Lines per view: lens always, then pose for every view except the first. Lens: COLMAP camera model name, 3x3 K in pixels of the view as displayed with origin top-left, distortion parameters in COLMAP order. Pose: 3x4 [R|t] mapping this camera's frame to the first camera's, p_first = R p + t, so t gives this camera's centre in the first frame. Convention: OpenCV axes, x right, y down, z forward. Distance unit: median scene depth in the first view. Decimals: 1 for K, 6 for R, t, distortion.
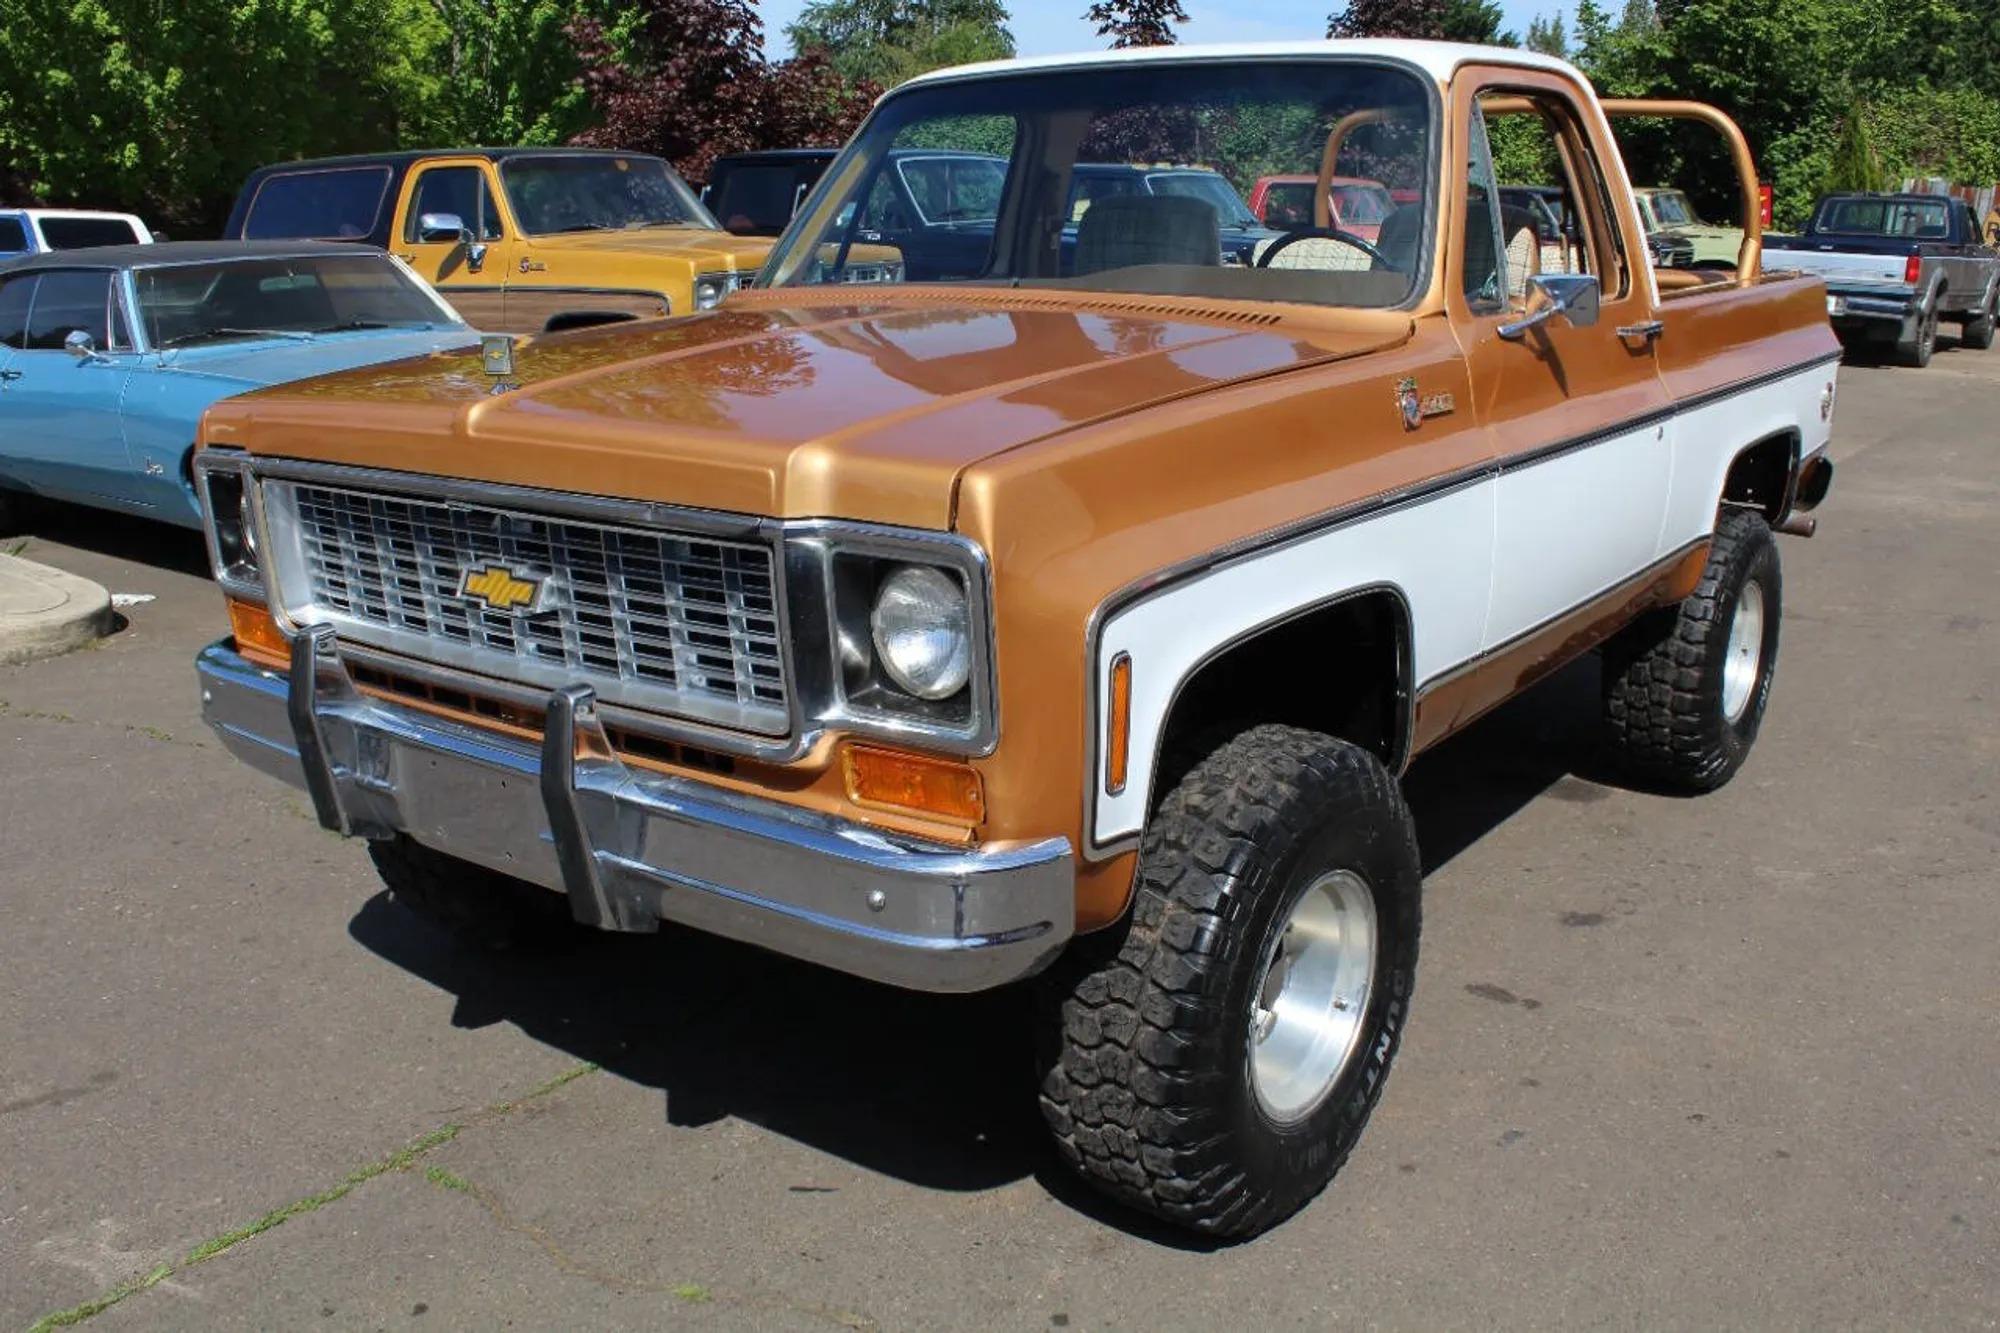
lens RADIAL K [[1801.6, 0, 1000.9], [0, 1801.6, 677.0], [0, 0, 1]] dist [-0.169568, 0.174700]
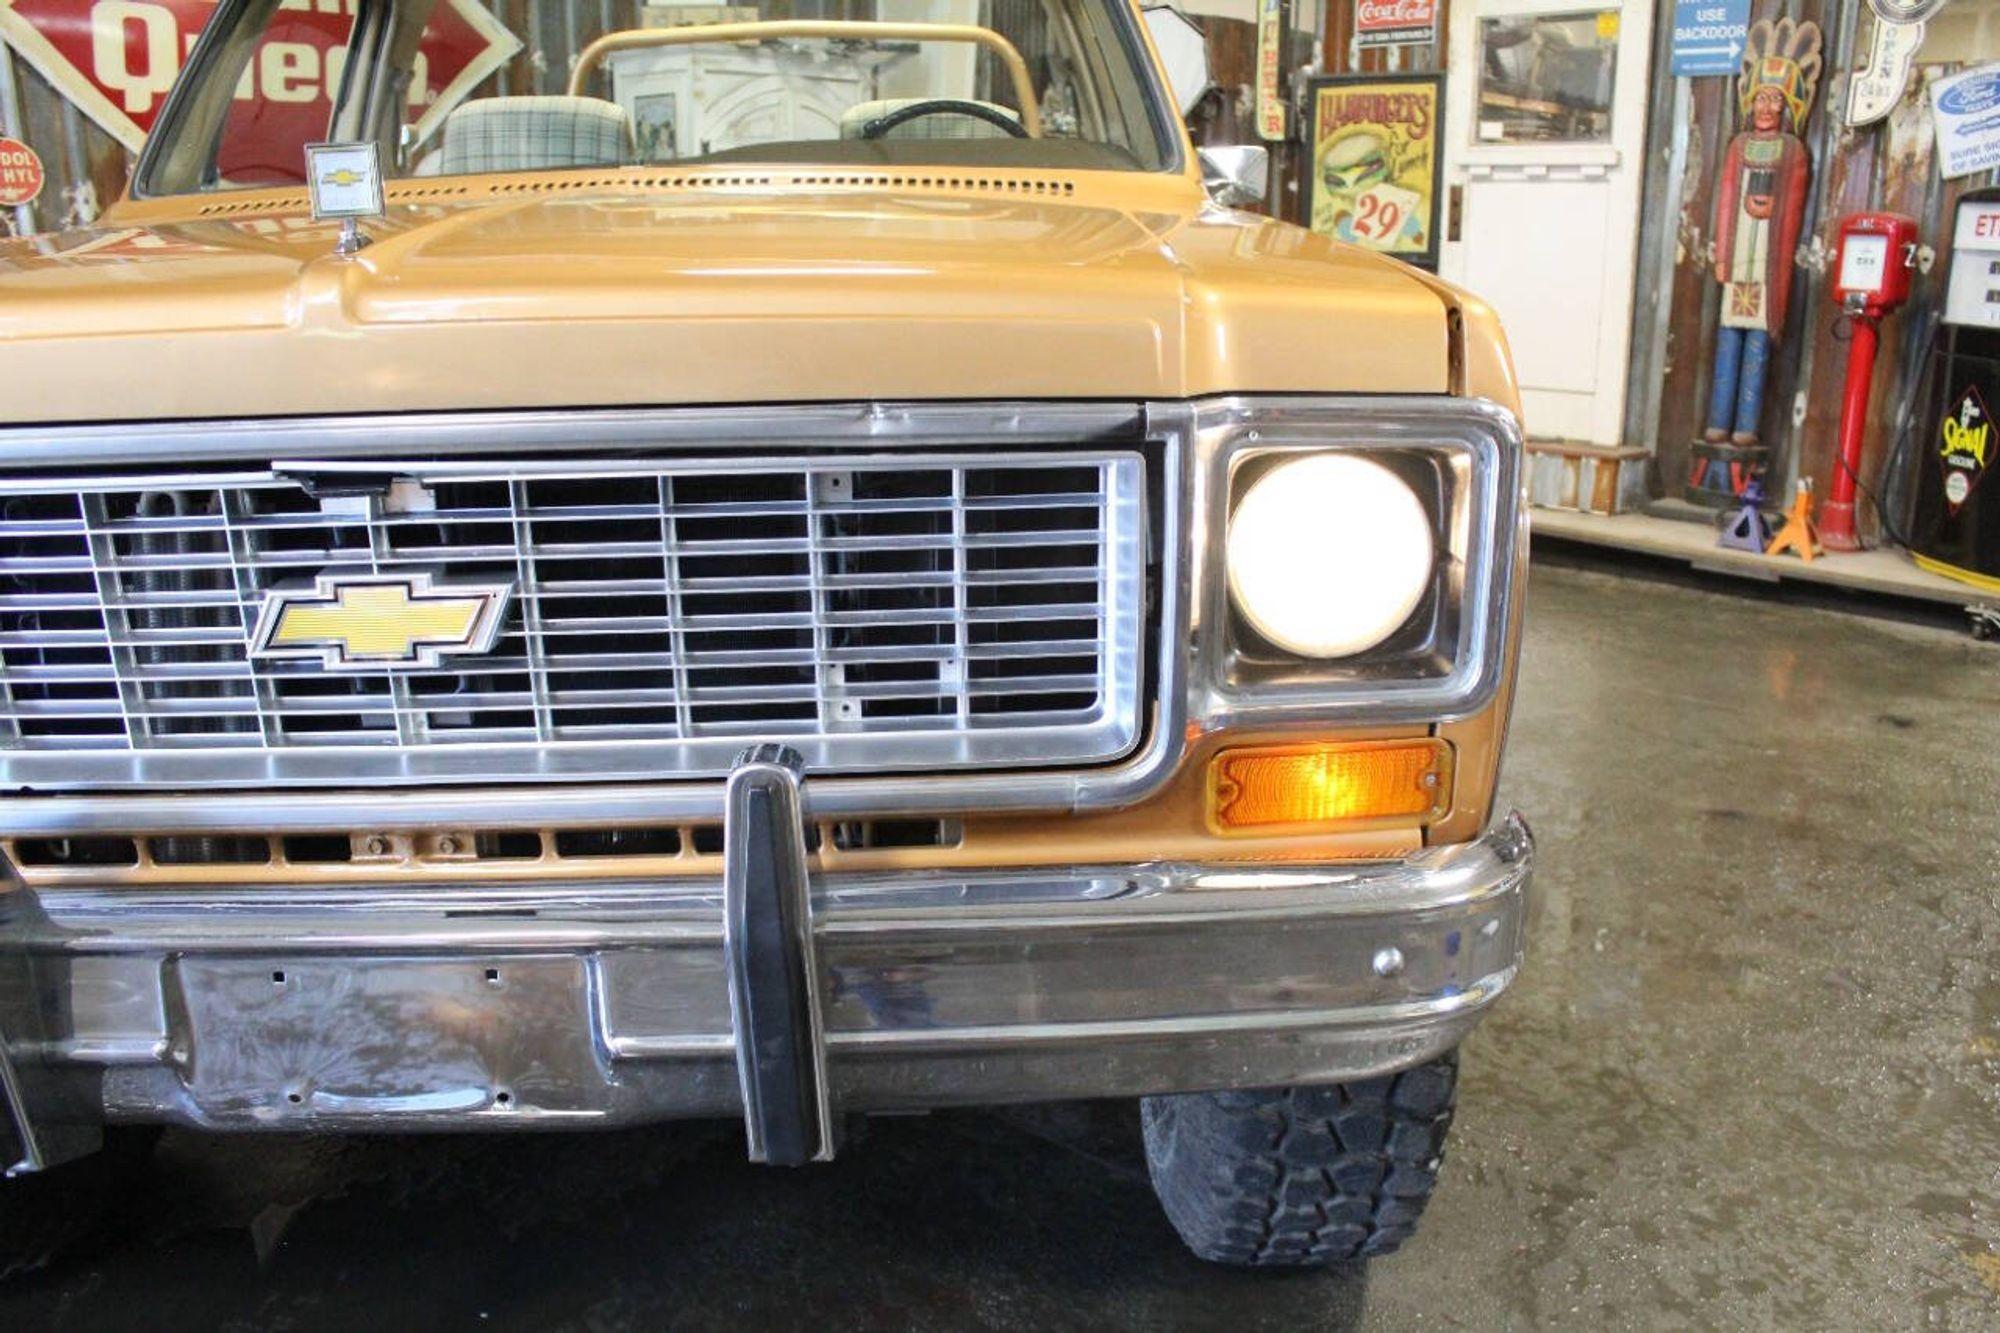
lens RADIAL K [[1627.7, 0, 1001.0], [0, 1627.7, 678.6], [0, 0, 1]] dist [-0.168343, 0.134701]
pose [[0.770942, -0.178857, 0.611276, -0.390821], [0.161187, 0.983307, 0.084421, -0.039140], [-0.616171, 0.033446, 0.786902, 0.461673]]
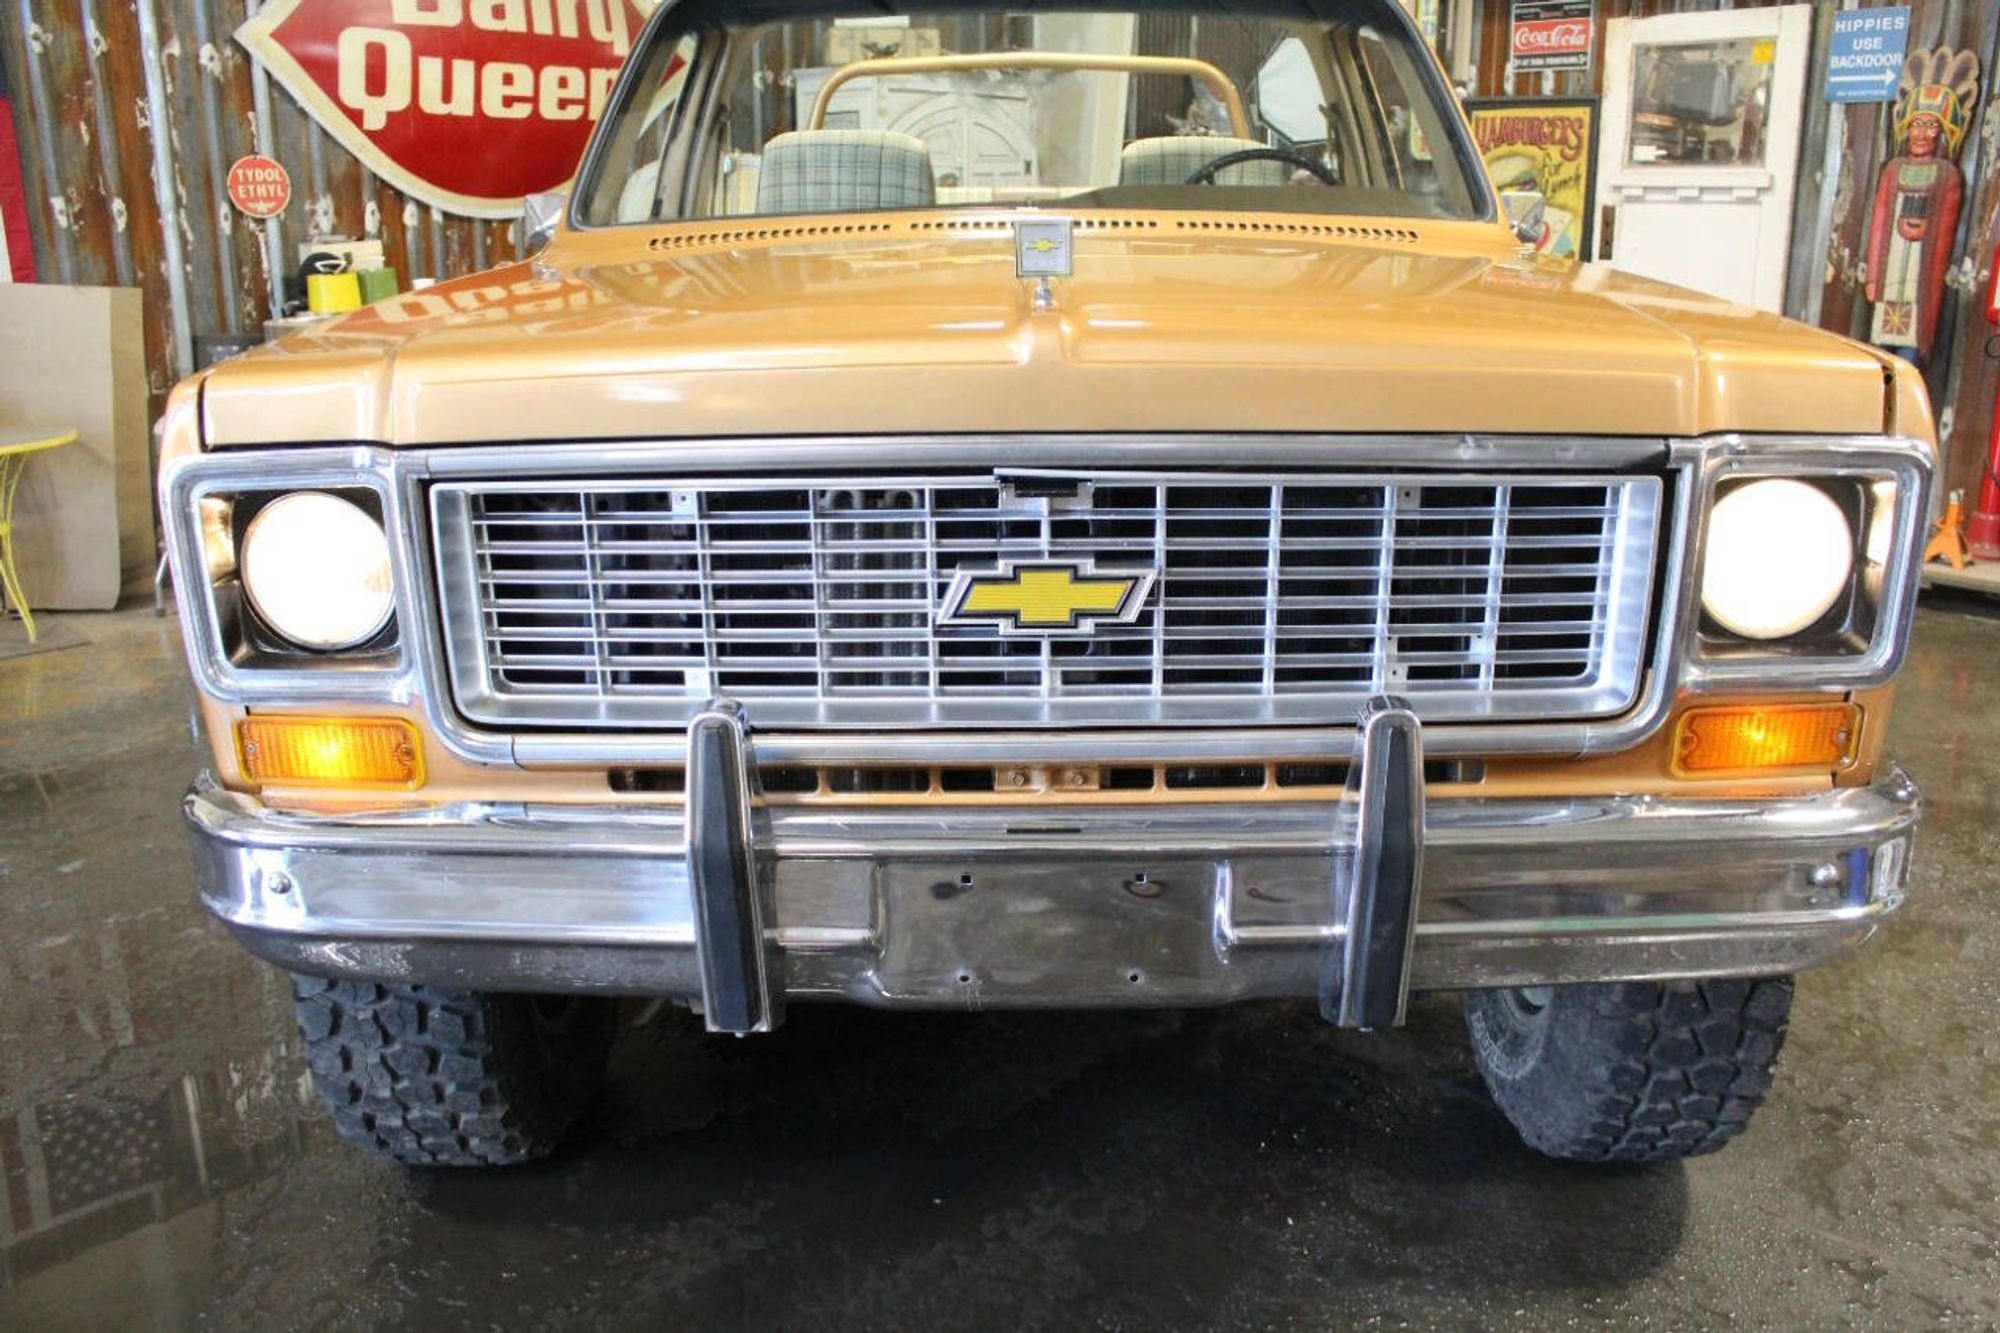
lens RADIAL K [[1627.7, 0, 1001.0], [0, 1627.7, 678.6], [0, 0, 1]] dist [-0.168343, 0.134701]
pose [[0.796374, -0.168369, 0.580896, -0.592668], [0.151329, 0.985390, 0.078145, -0.063363], [-0.585566, 0.025674, 0.810218, 0.466881]]
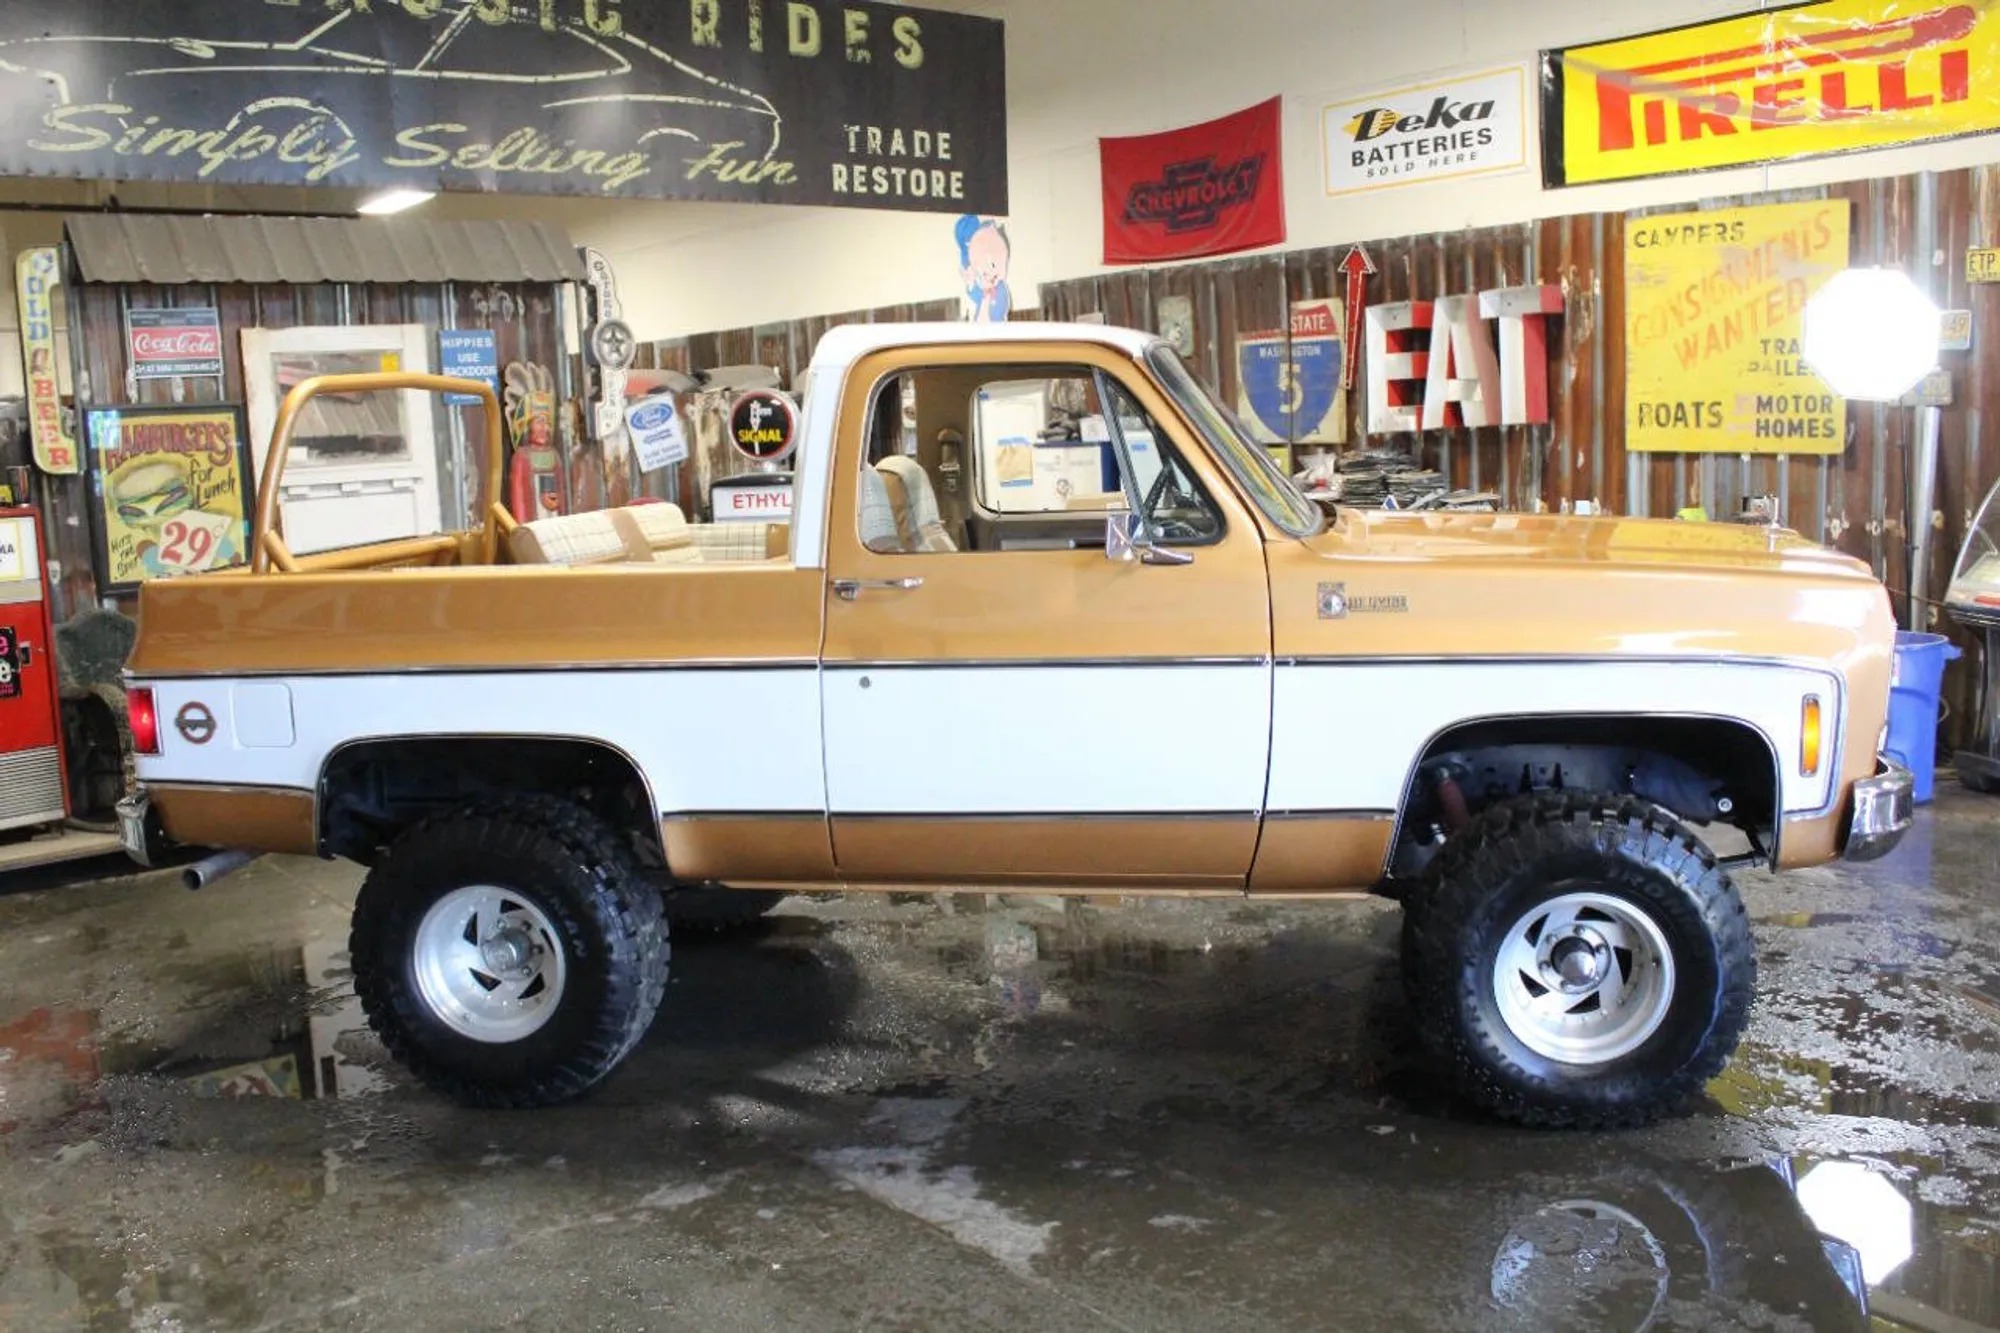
lens RADIAL K [[1801.6, 0, 1000.9], [0, 1801.6, 677.0], [0, 0, 1]] dist [-0.169568, 0.174700]
pose [[-0.484393, -0.099831, 0.869136, -1.324287], [0.262233, 0.931219, 0.253111, -0.611630], [-0.834624, 0.350521, -0.424897, 2.219975]]
